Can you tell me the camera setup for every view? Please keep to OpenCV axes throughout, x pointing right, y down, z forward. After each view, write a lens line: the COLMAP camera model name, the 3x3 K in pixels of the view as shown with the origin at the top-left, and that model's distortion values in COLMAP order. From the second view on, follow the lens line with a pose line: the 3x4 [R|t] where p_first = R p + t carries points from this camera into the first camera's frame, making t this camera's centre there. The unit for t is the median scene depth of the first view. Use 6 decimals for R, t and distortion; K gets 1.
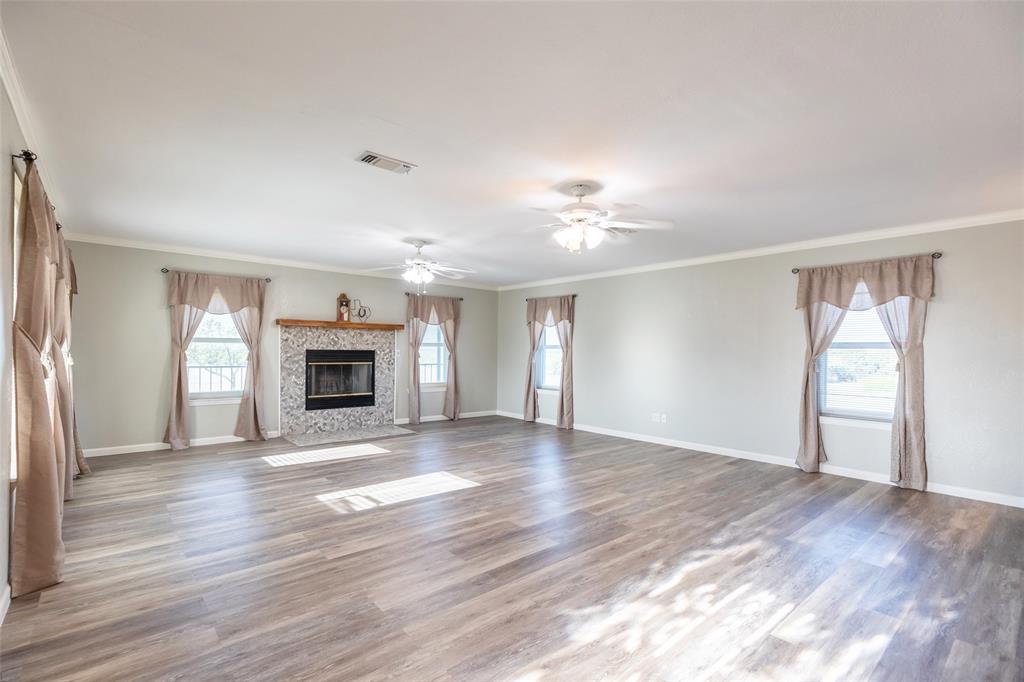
lens RADIAL K [[469.3, 0, 509.7], [0, 469.3, 351.4], [0, 0, 1]] dist [0.001787, -0.001333]
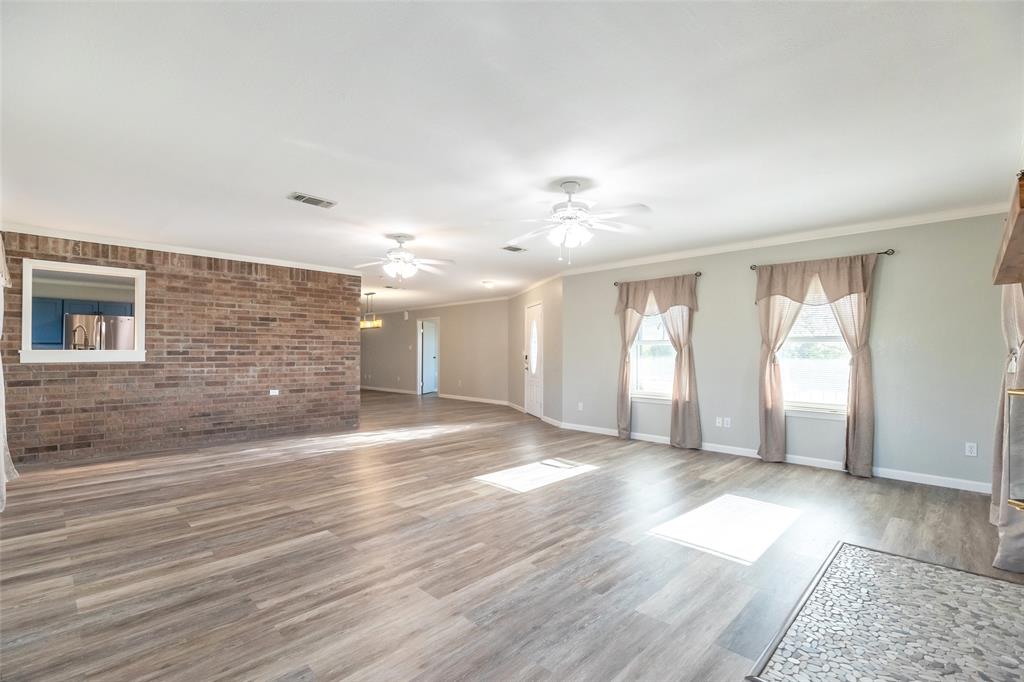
lens RADIAL K [[469.3, 0, 508.7], [0, 469.3, 344.9], [0, 0, 1]] dist [0.001787, -0.001333]
pose [[-0.996775, -0.013831, -0.079052, -0.040681], [-0.013863, 0.999904, -0.000144, -0.003178], [0.079046, 0.000952, -0.996870, 1.184597]]
